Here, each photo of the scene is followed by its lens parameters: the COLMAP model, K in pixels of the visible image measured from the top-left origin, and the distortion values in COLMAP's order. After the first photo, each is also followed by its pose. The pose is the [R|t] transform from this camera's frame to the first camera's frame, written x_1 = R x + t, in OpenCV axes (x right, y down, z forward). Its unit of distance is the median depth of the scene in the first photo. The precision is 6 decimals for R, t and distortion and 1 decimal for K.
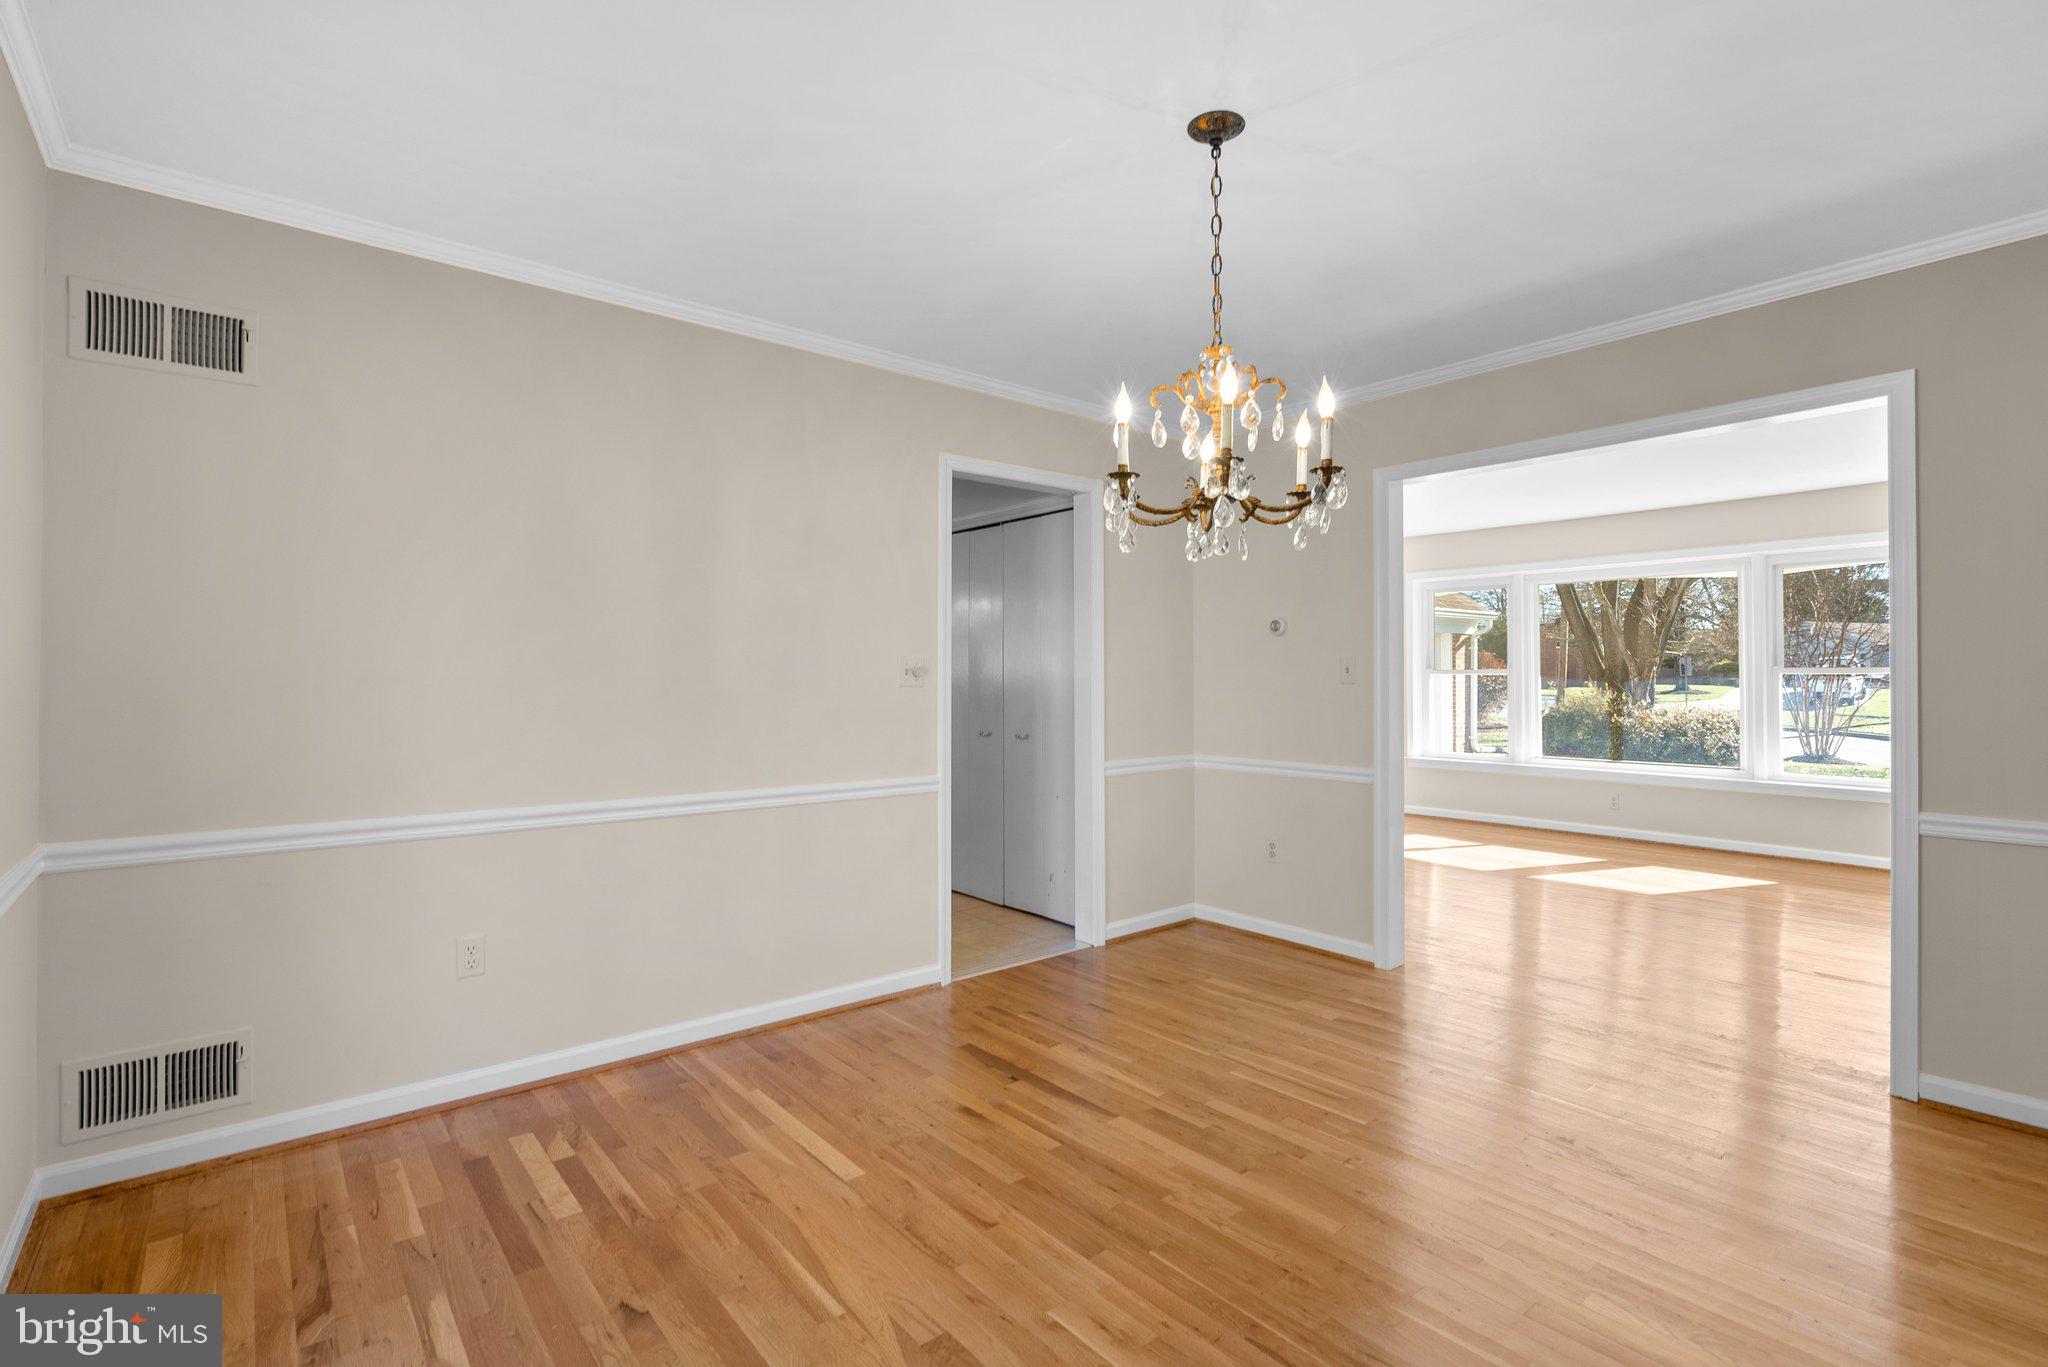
lens RADIAL K [[954.7, 0, 1020.7], [0, 954.7, 671.9], [0, 0, 1]] dist [-0.002285, 0.000463]
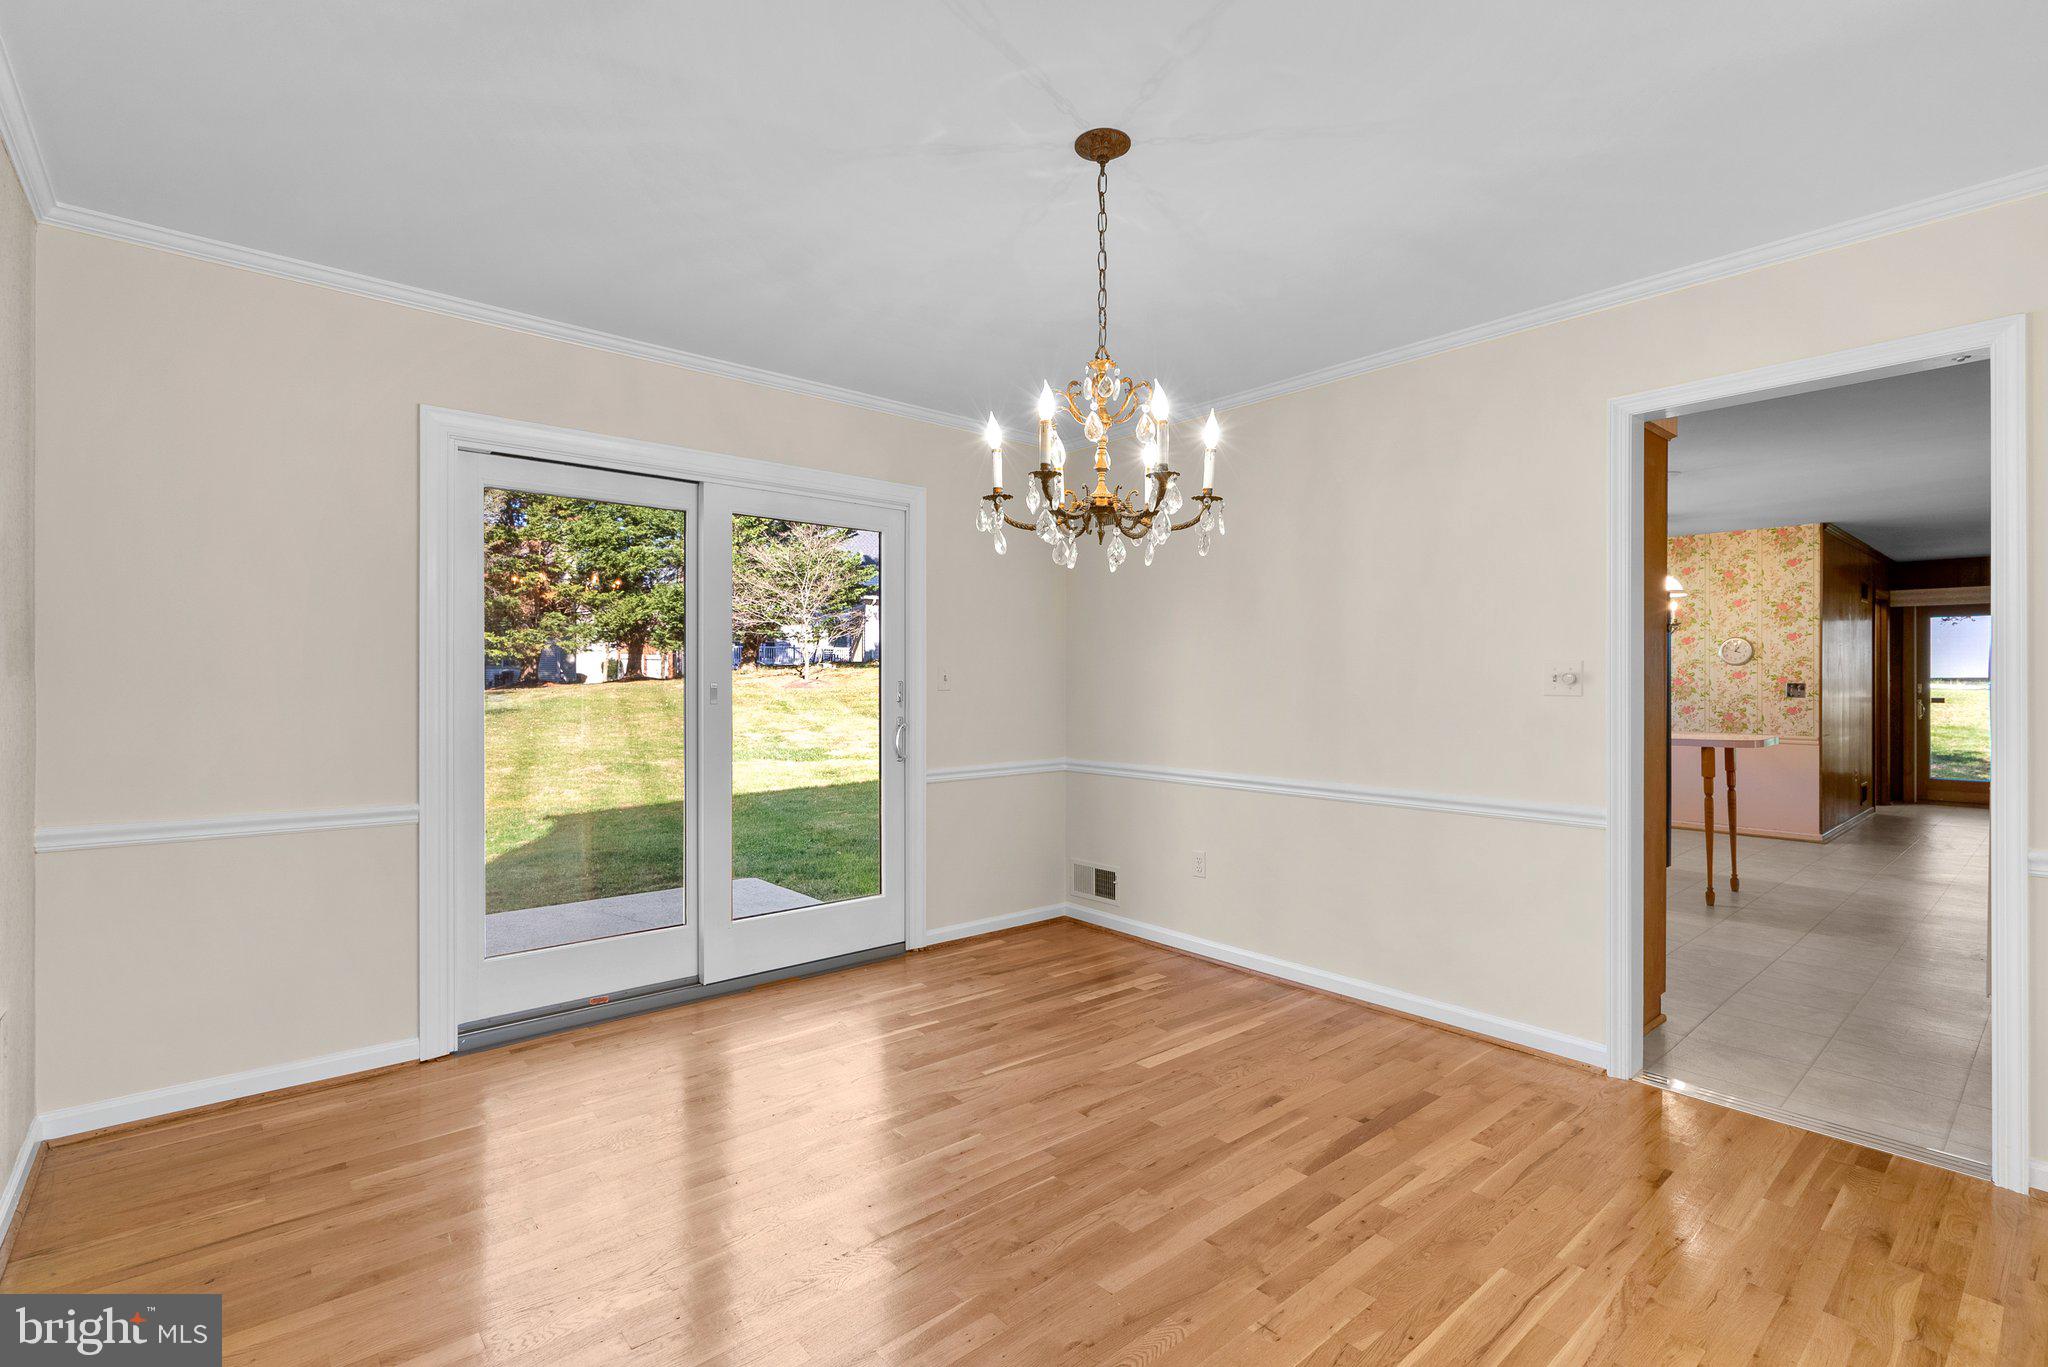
lens RADIAL K [[933.7, 0, 1024.0], [0, 933.7, 683.5], [0, 0, 1]] dist [-0.001954, 0.000293]
pose [[0.018110, 0.002378, -0.999833, 0.989983], [0.002079, 0.999995, 0.002416, 0.002253], [0.999834, -0.002122, 0.018105, 0.734190]]
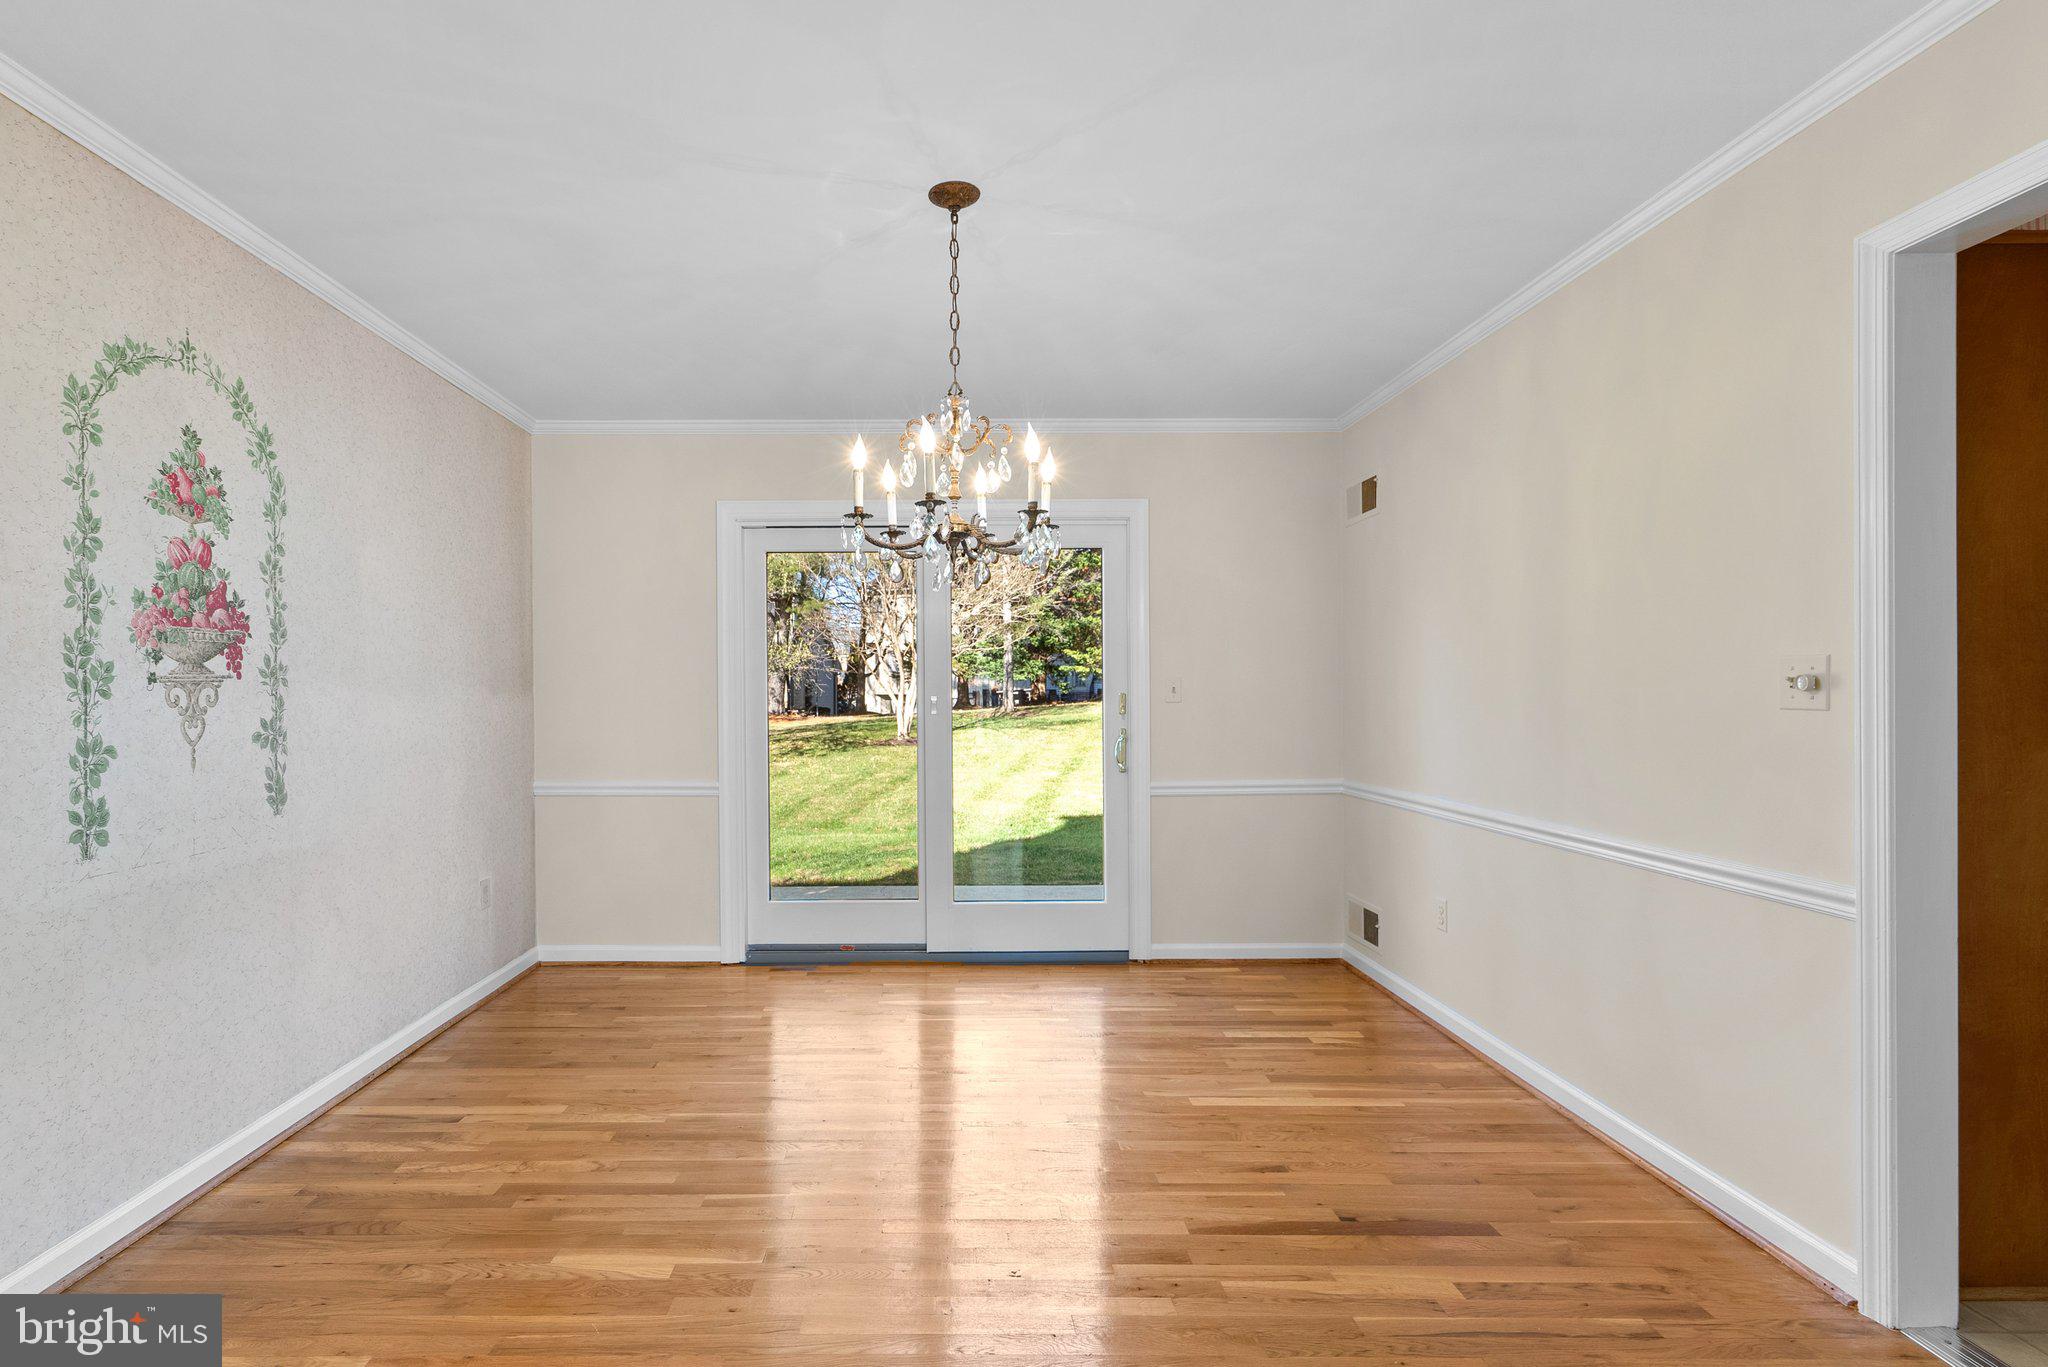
lens RADIAL K [[972.5, 0, 930.3], [0, 972.5, 699.2], [0, 0, 1]] dist [-0.001768, -0.000212]
pose [[-0.640486, 0.006748, -0.767940, 0.897463], [0.007739, 0.999967, 0.002332, 0.006015], [0.767931, -0.004450, -0.640518, 1.389316]]
